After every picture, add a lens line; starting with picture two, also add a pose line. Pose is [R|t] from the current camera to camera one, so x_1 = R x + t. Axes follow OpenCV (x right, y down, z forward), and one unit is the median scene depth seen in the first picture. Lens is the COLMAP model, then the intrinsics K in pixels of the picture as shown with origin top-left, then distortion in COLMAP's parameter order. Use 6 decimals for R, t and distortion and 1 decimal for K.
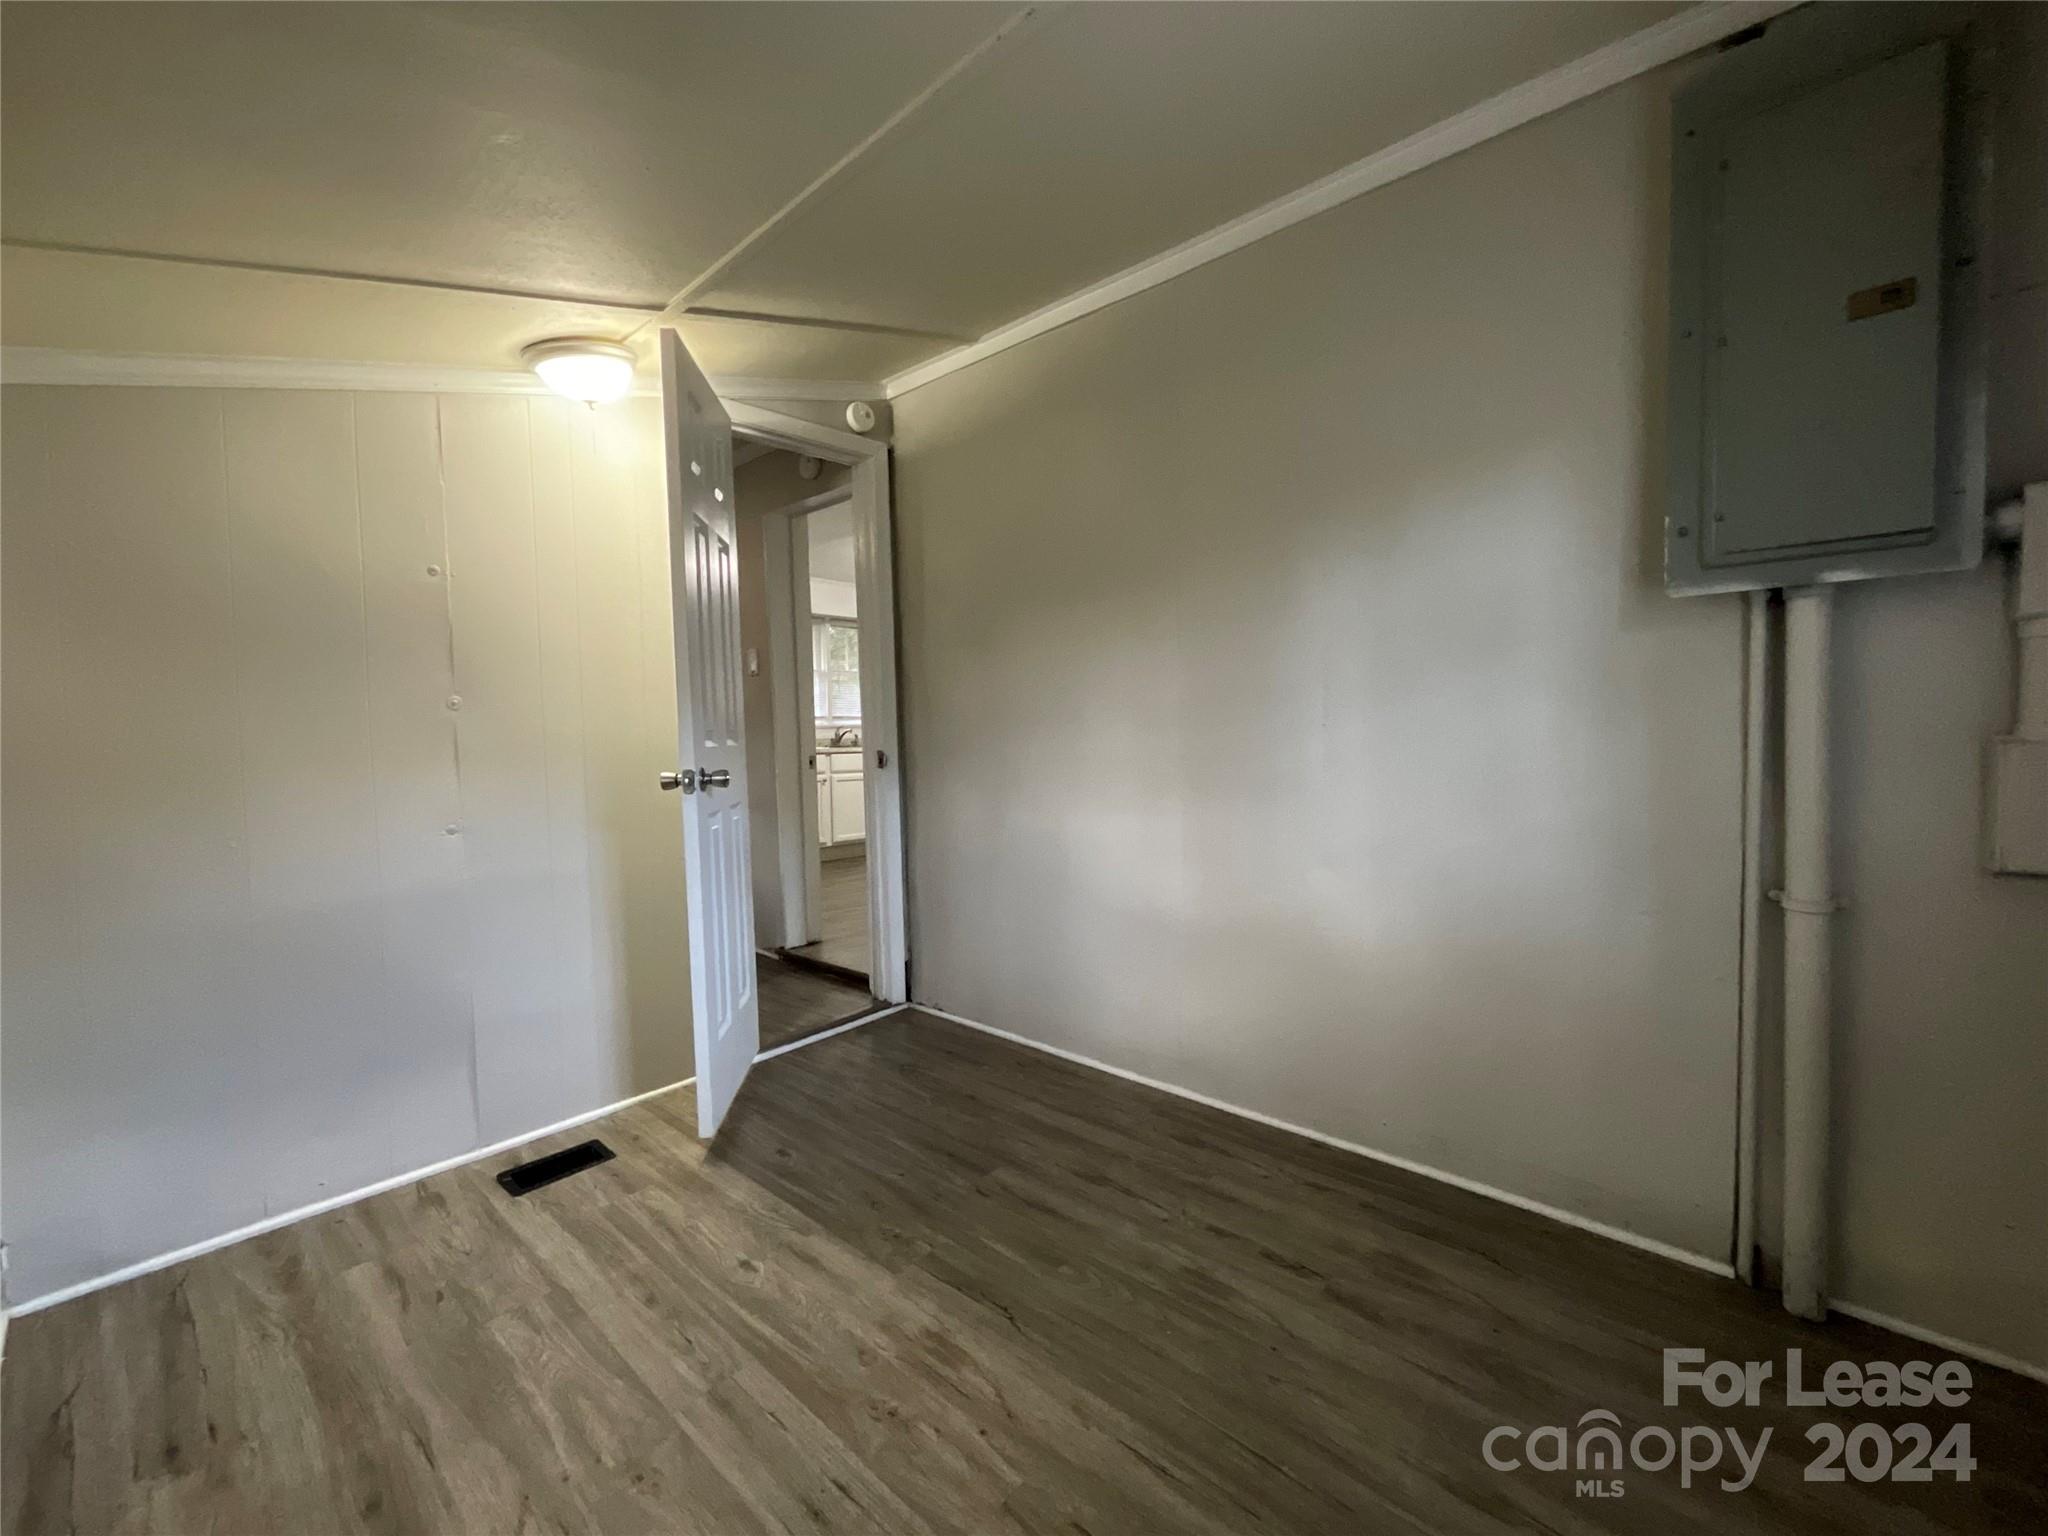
lens RADIAL K [[833.6, 0, 1029.4], [0, 833.6, 771.2], [0, 0, 1]] dist [0.003834, 0.000817]
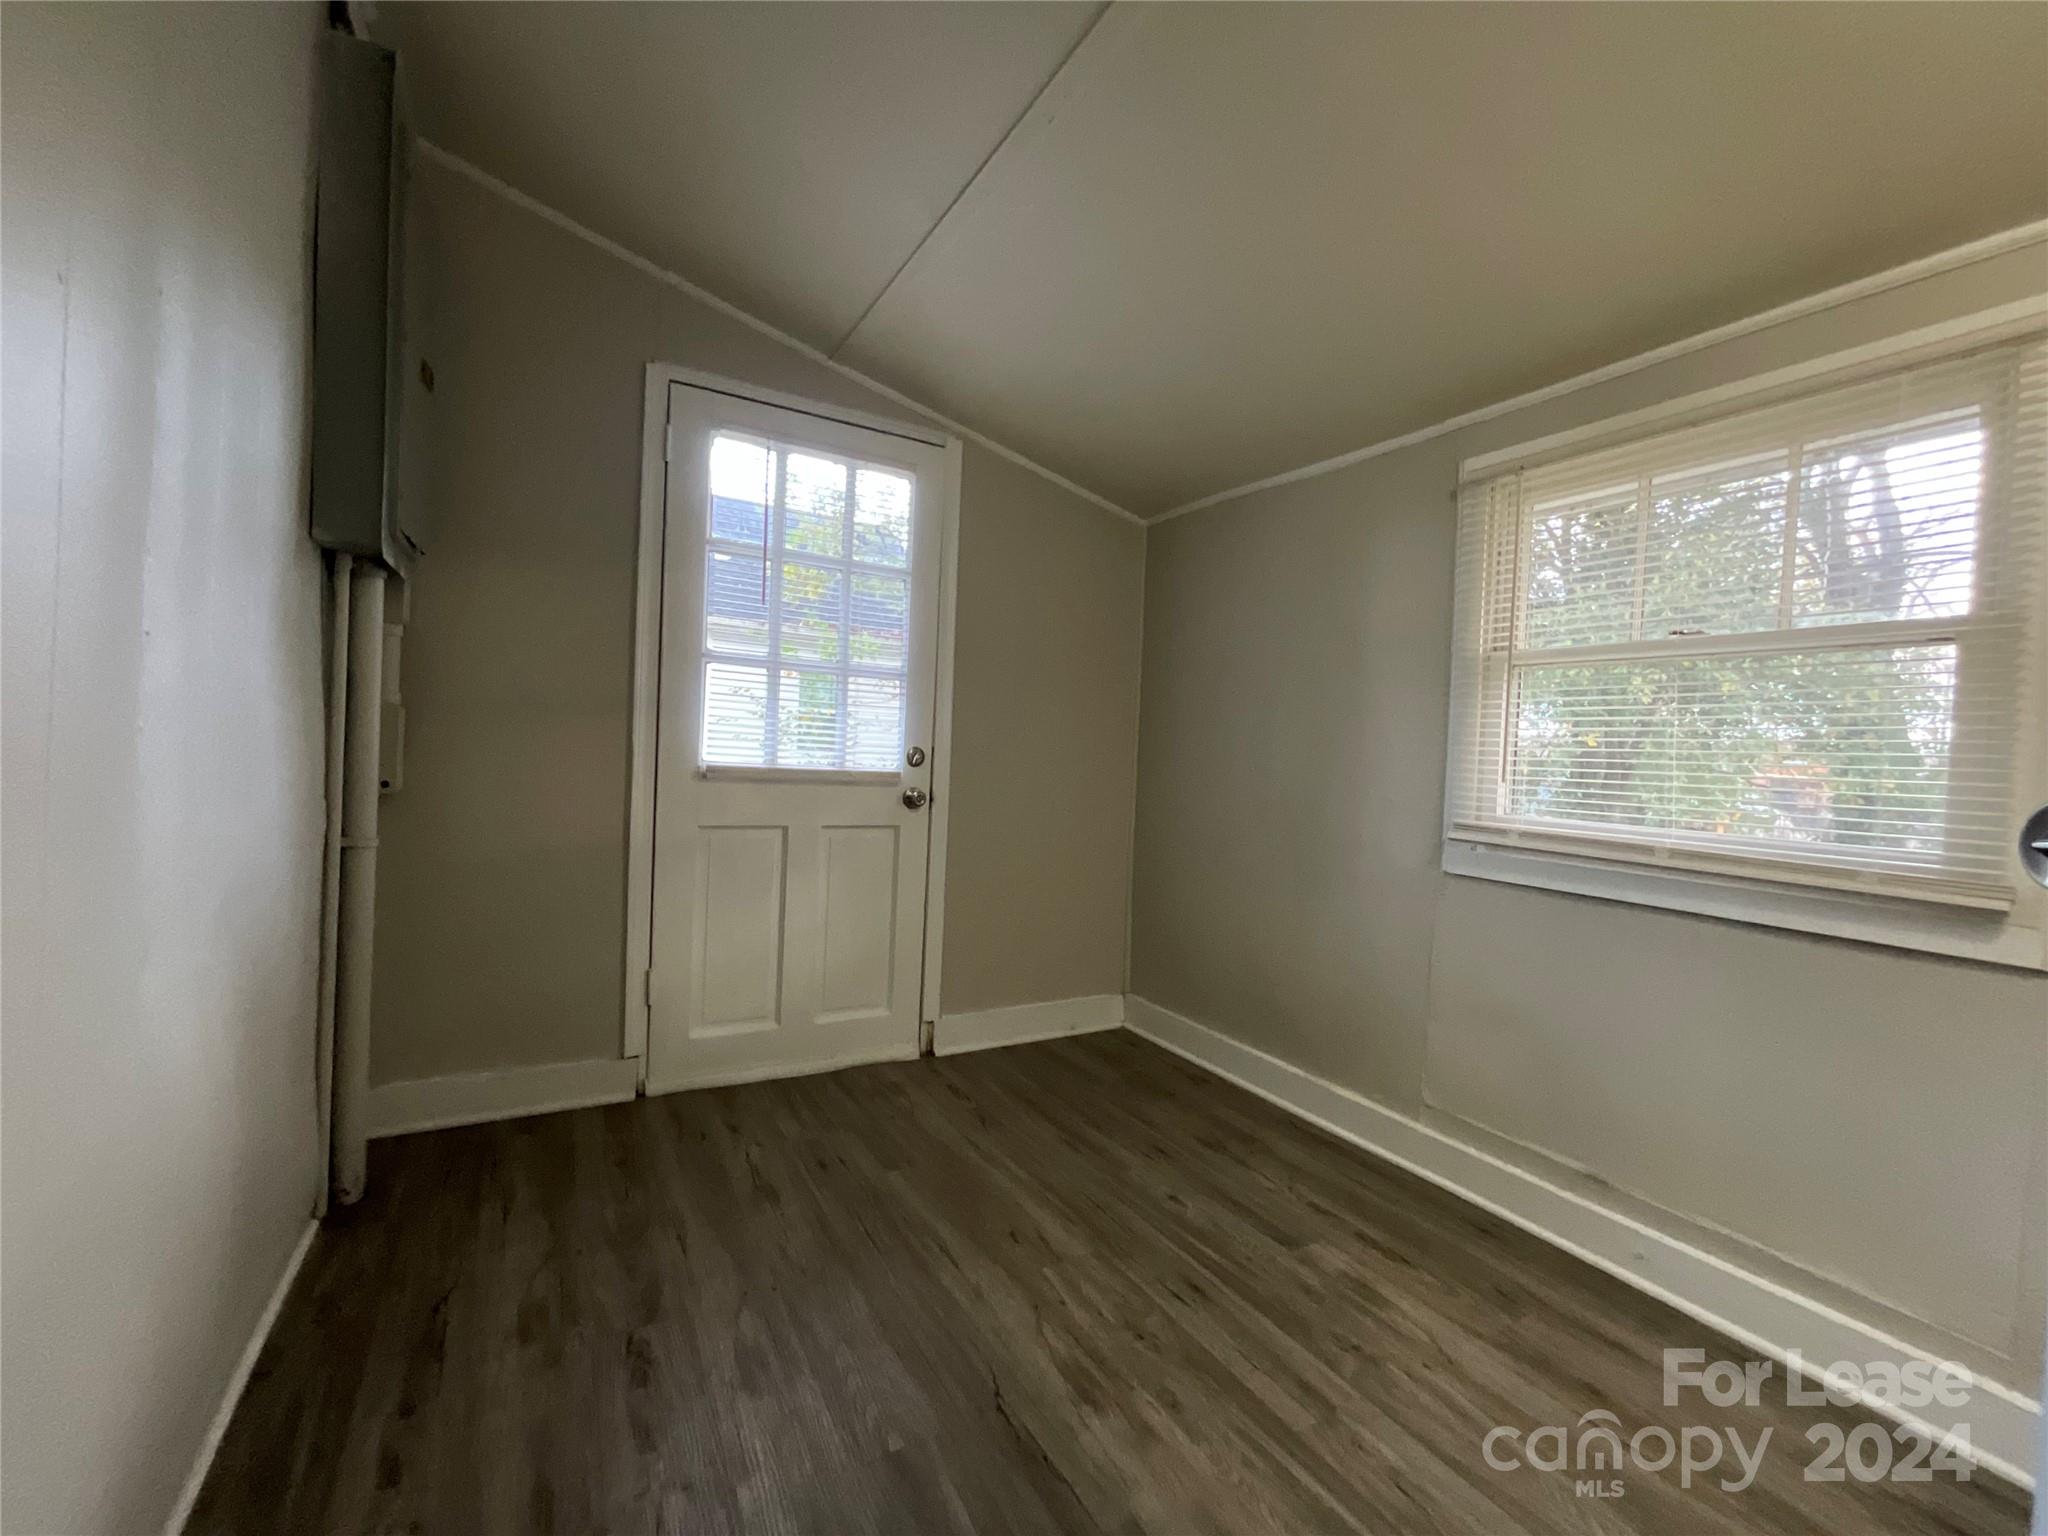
lens RADIAL K [[833.6, 0, 1026.7], [0, 833.6, 764.8], [0, 0, 1]] dist [0.003834, 0.000817]
pose [[-0.953400, -0.026420, 0.300551, -0.294727], [-0.009539, 0.998300, 0.057497, -0.023433], [-0.301560, 0.051950, -0.952031, 1.817090]]
